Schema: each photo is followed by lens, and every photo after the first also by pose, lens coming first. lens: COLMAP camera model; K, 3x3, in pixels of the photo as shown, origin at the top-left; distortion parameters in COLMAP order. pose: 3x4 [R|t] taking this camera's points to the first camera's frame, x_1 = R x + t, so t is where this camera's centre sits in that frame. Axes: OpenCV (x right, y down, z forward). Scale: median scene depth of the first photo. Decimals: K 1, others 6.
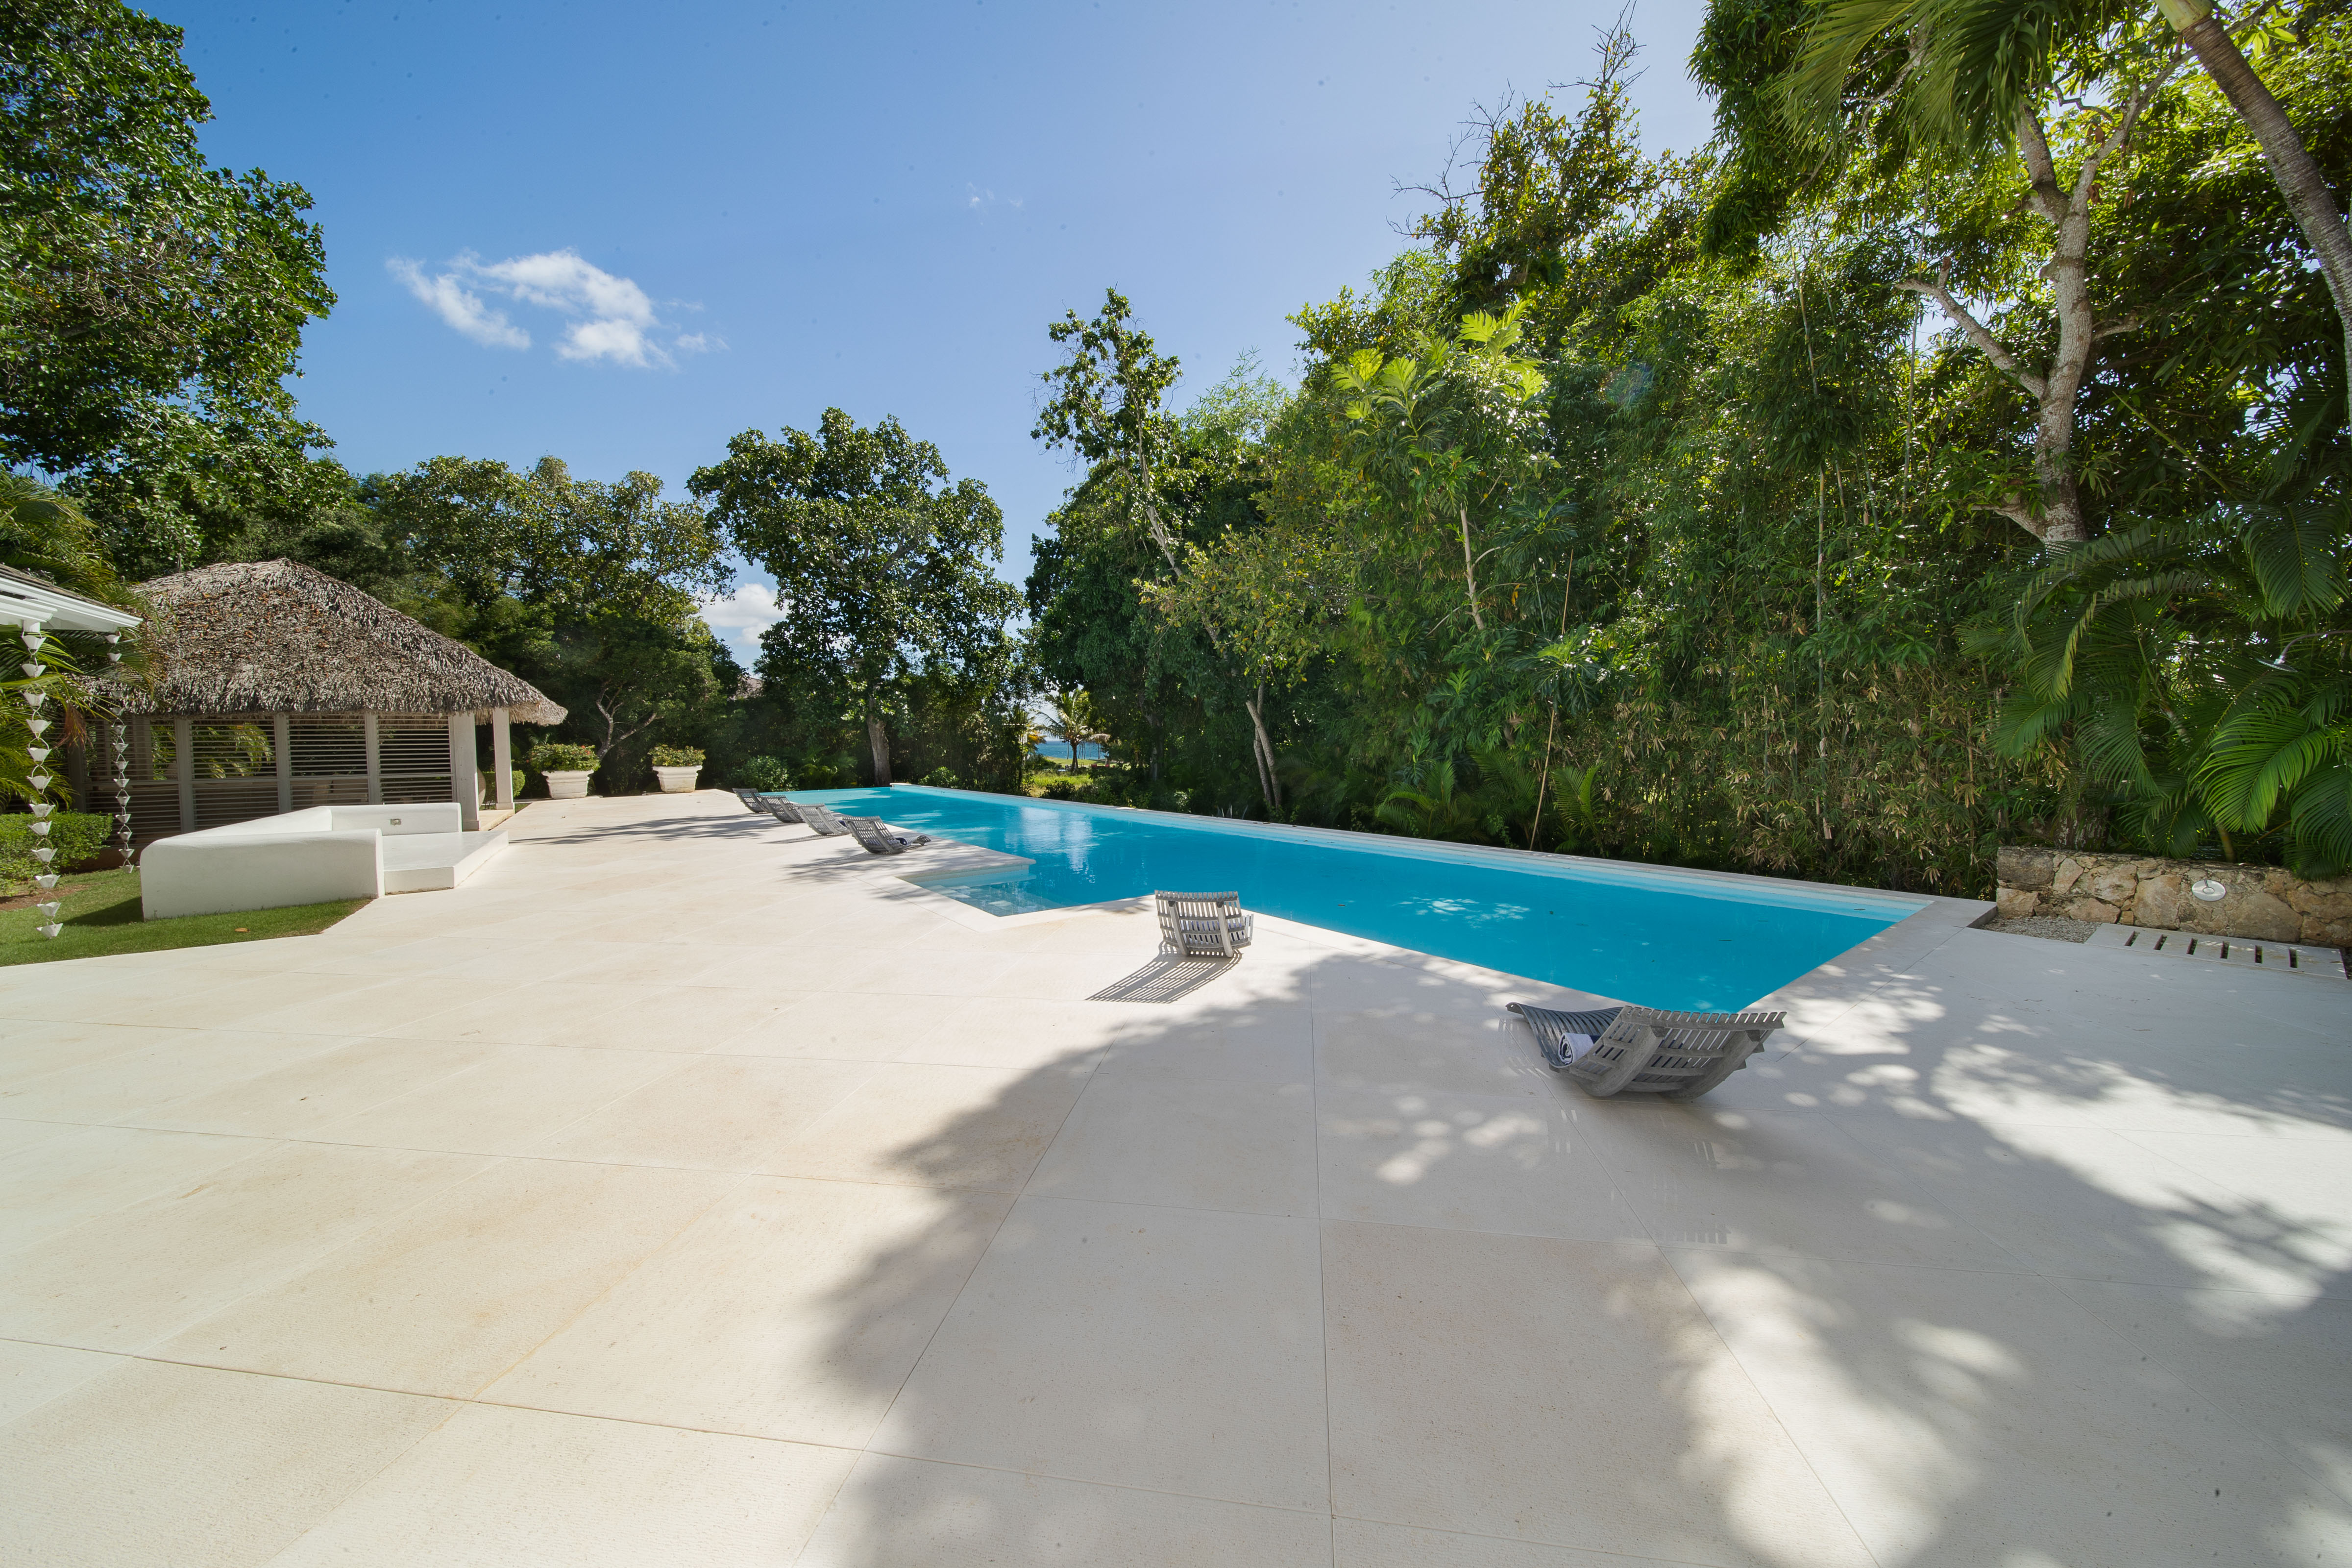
lens RADIAL K [[811.0, 0, 1181.2], [0, 811.0, 775.3], [0, 0, 1]] dist [-0.000479, -0.001286]
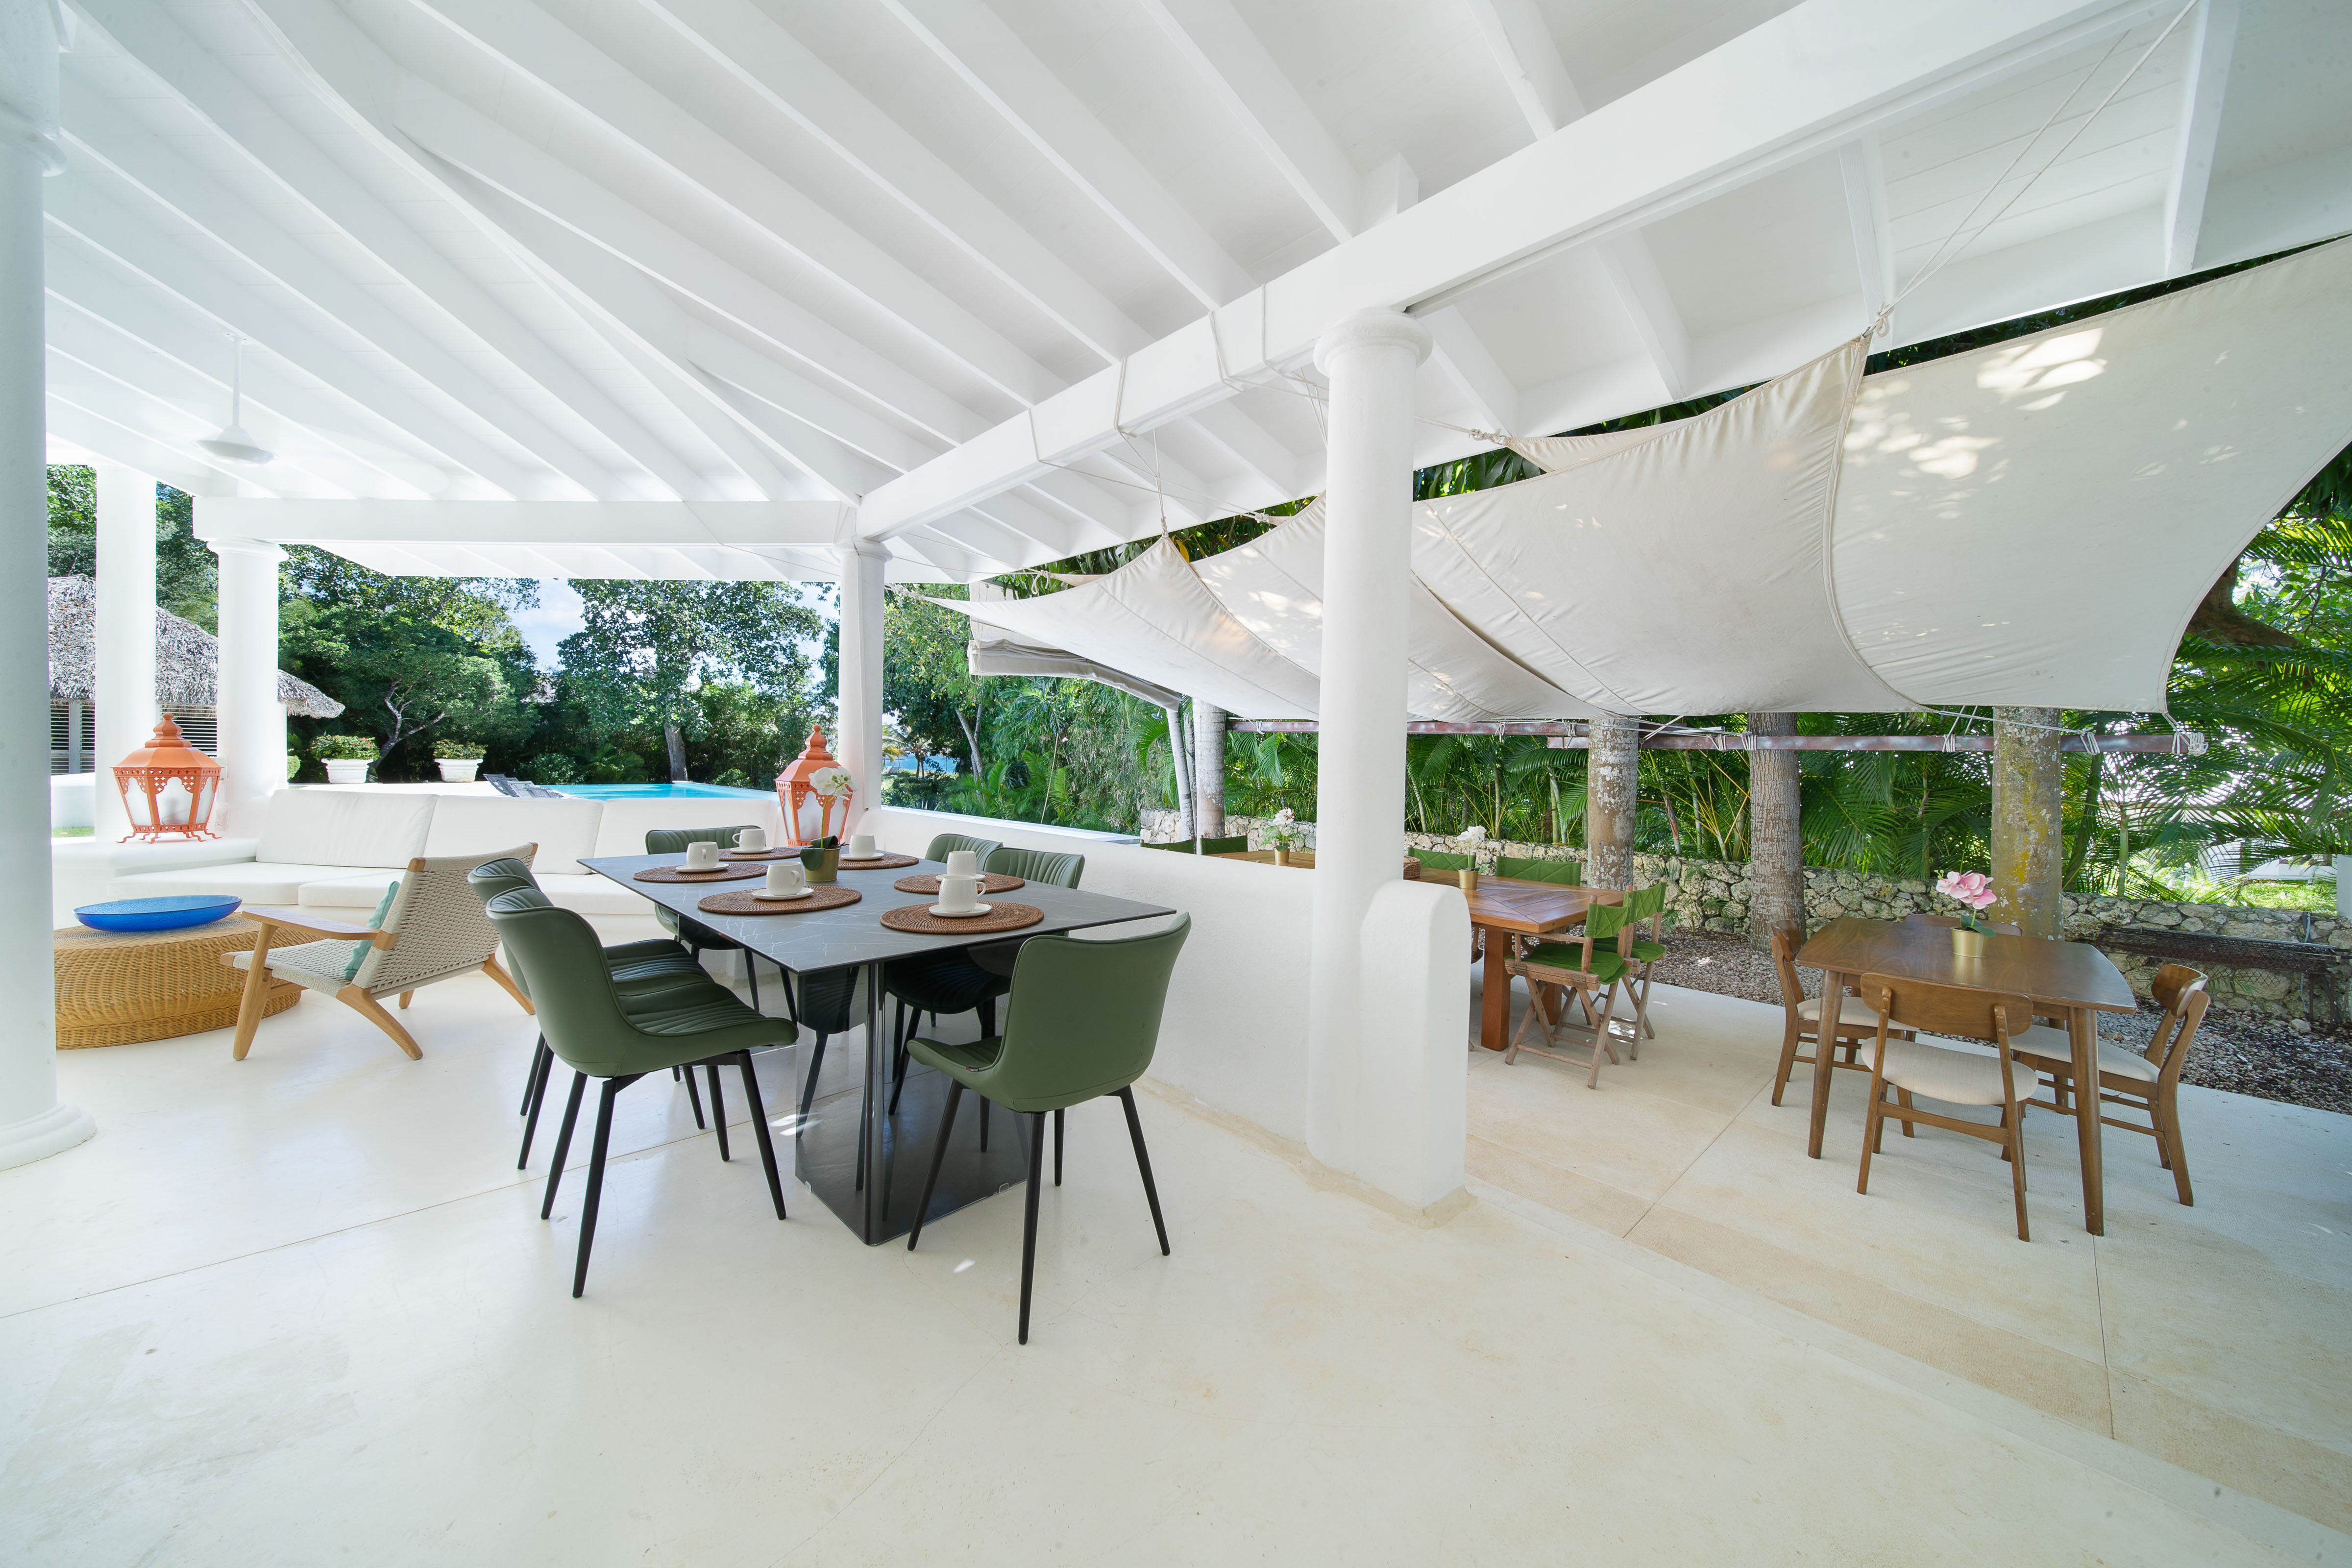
lens RADIAL K [[811.0, 0, 1177.2], [0, 811.0, 776.8], [0, 0, 1]] dist [-0.000479, -0.001286]
pose [[0.991971, 0.027023, 0.123545, 0.205380], [-0.024275, 0.999424, -0.023696, 0.013922], [-0.124114, 0.020507, 0.992056, -0.213892]]
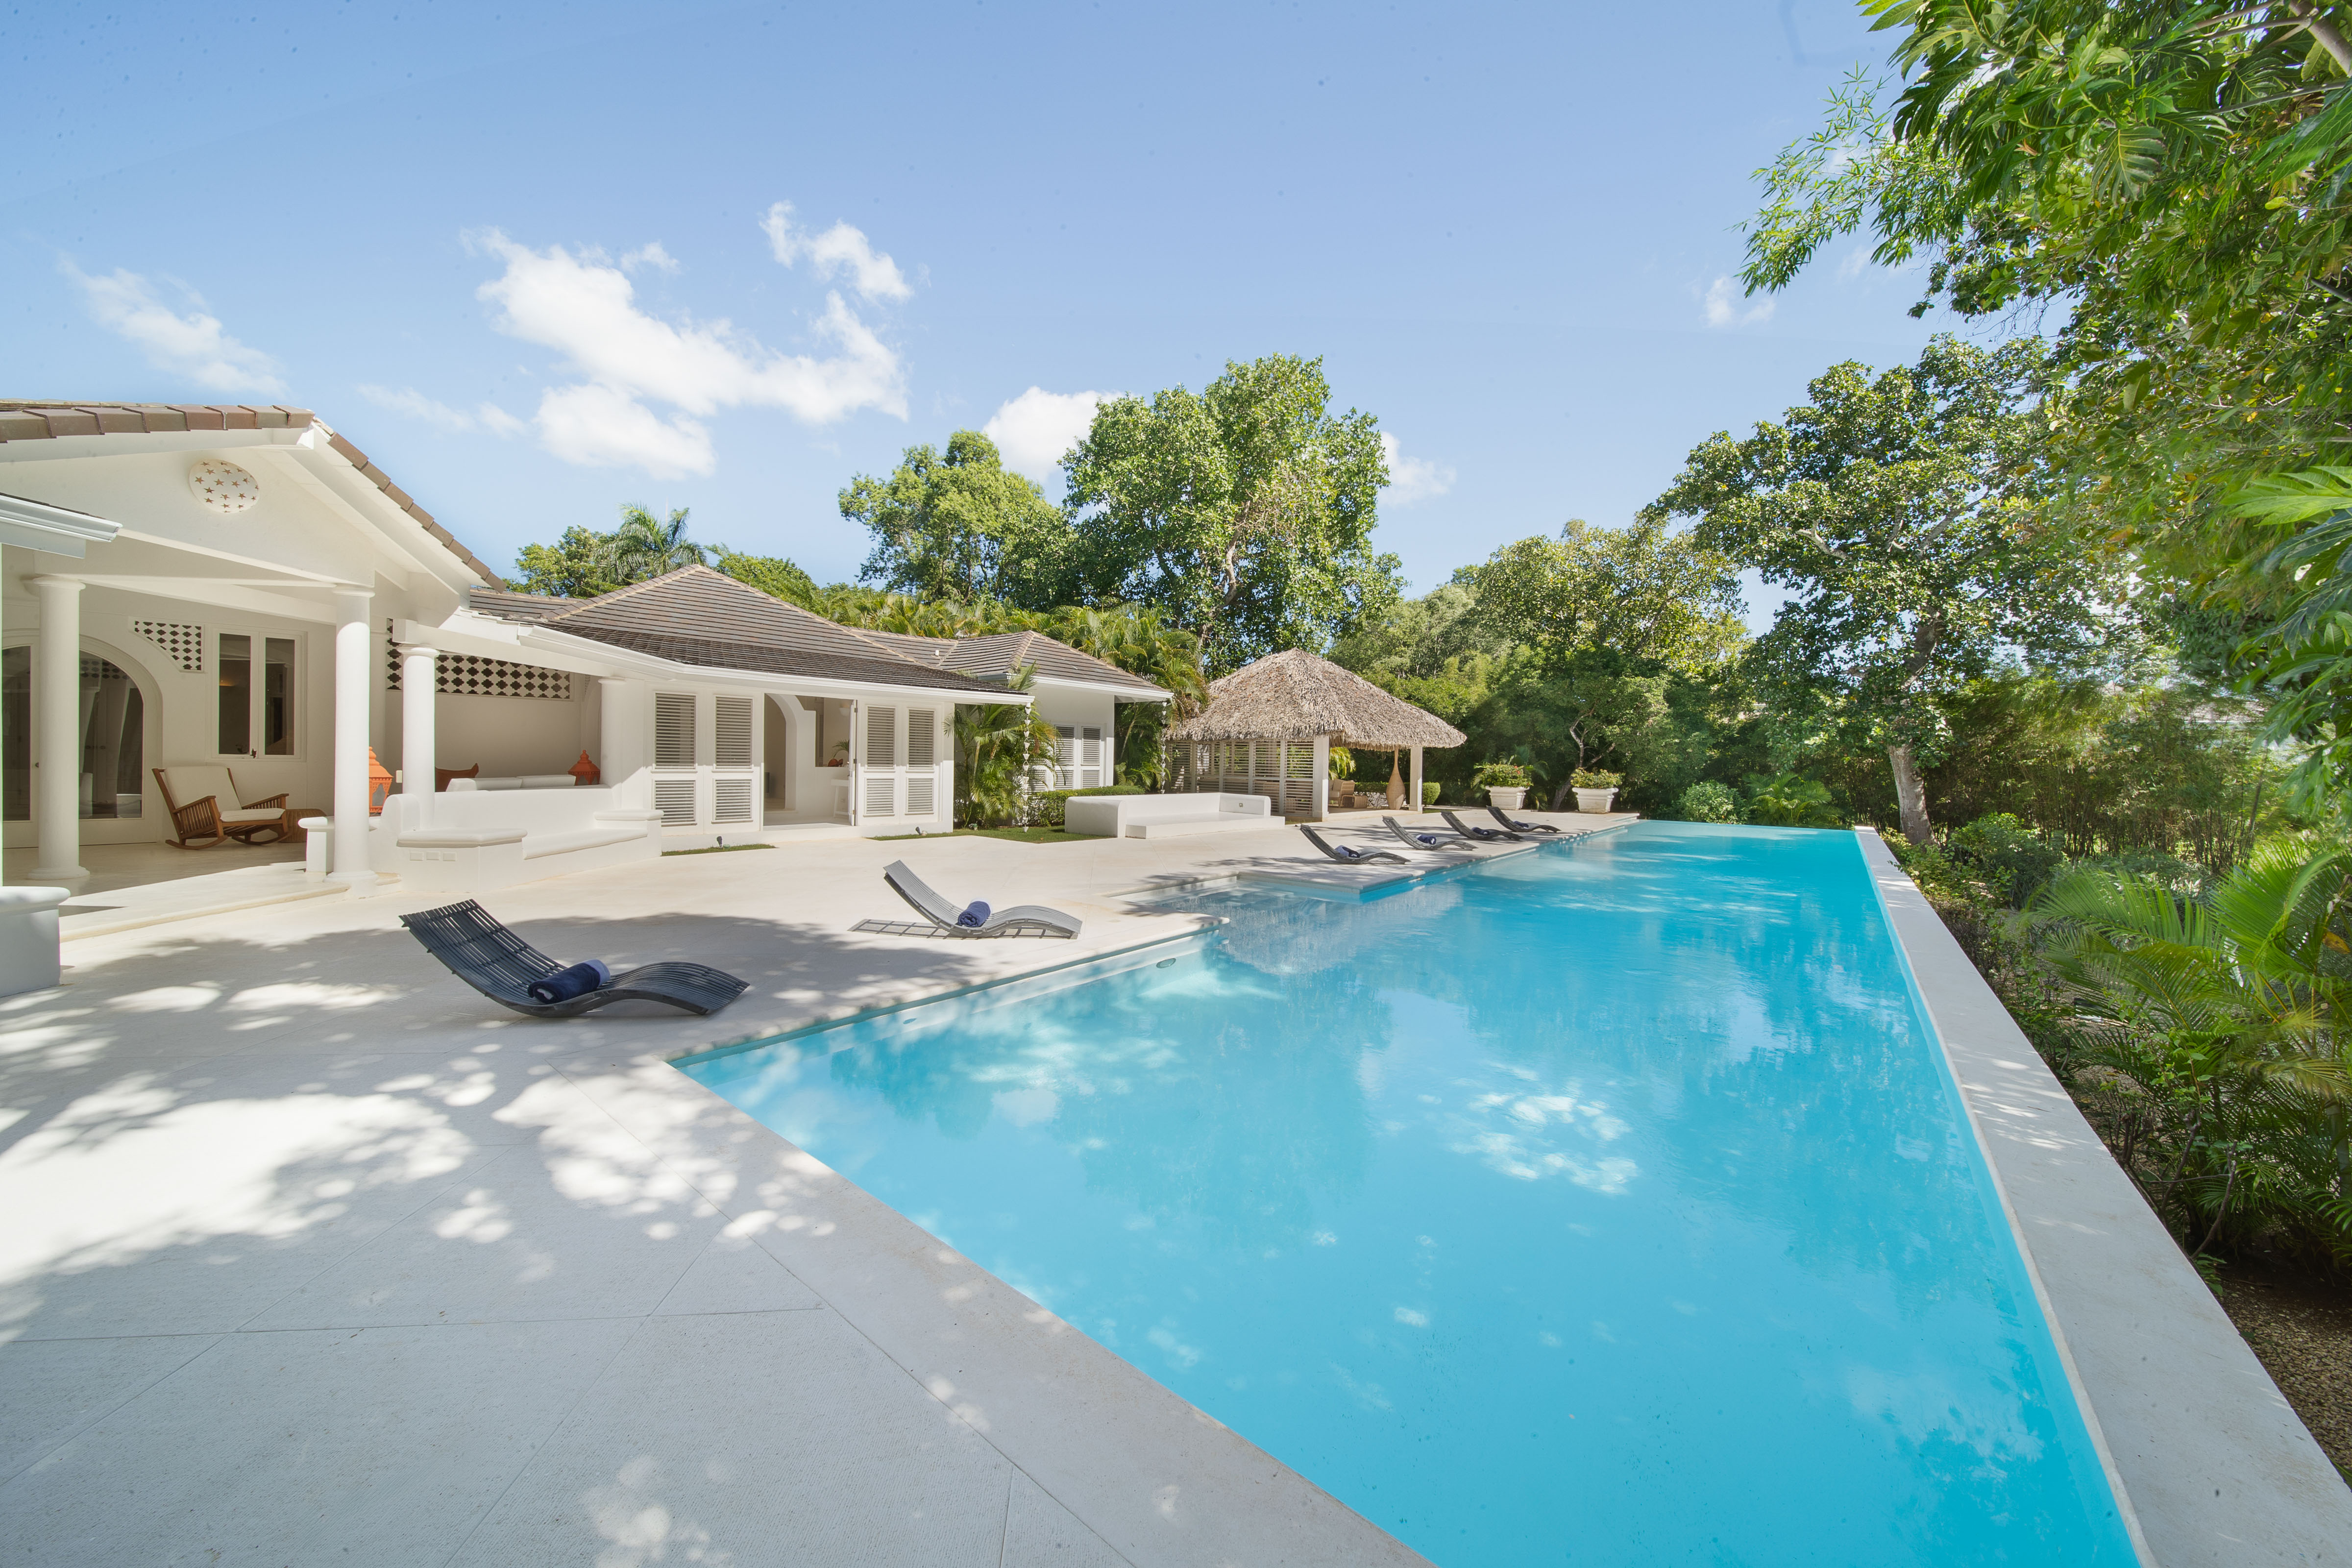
lens RADIAL K [[811.0, 0, 1173.2], [0, 811.0, 786.1], [0, 0, 1]] dist [-0.000479, -0.001286]
pose [[0.238774, 0.045553, -0.970006, 0.241879], [-0.064807, 0.997420, 0.030887, -0.009908], [0.968910, 0.055488, 0.241110, 0.188715]]
